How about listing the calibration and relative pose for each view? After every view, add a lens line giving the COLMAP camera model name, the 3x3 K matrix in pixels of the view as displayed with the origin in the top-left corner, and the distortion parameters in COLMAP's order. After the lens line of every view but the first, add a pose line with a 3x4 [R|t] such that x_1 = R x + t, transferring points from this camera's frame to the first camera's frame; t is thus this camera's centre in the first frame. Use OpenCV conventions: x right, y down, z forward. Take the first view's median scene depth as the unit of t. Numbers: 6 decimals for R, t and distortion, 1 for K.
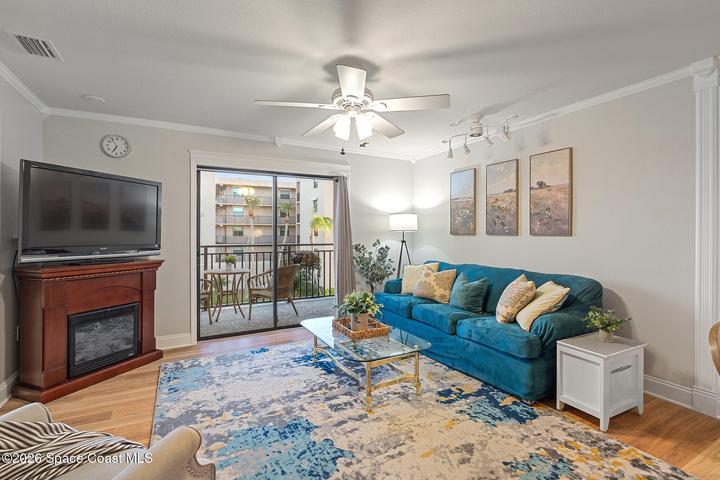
lens RADIAL K [[344.8, 0, 369.2], [0, 344.8, 228.8], [0, 0, 1]] dist [-0.004012, 0.003659]
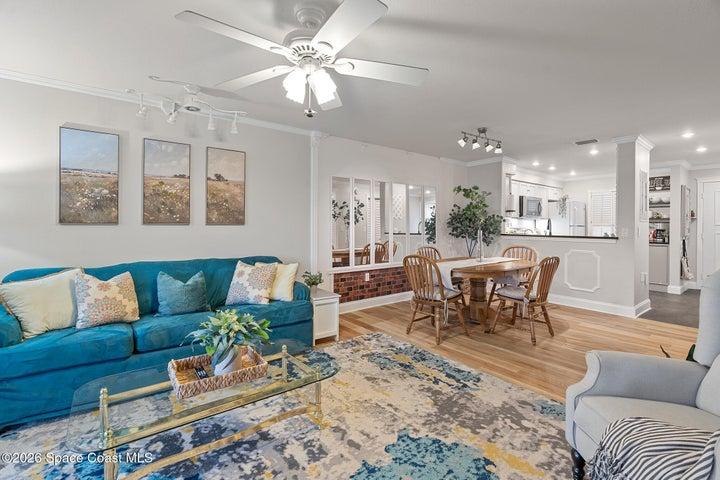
lens RADIAL K [[326.2, 0, 357.0], [0, 326.2, 223.2], [0, 0, 1]] dist [-0.005252, 0.001264]
pose [[-0.151204, -0.000722, 0.988502, -0.564730], [-0.020439, 0.999788, -0.002396, 0.008233], [-0.988291, -0.020566, -0.151187, 0.715158]]
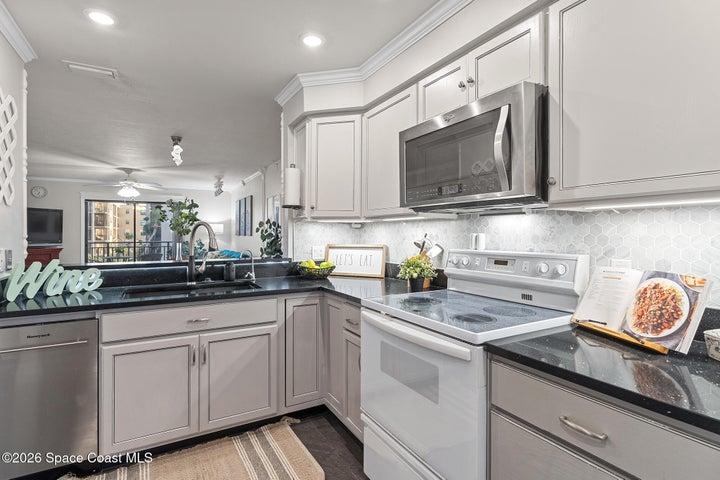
lens RADIAL K [[344.8, 0, 353.7], [0, 344.8, 229.4], [0, 0, 1]] dist [-0.004012, 0.003659]
pose [[0.999721, 0.000668, 0.023608, 1.077620], [-0.000730, 0.999996, 0.002592, -0.026133], [-0.023606, -0.002609, 0.999718, -1.084534]]
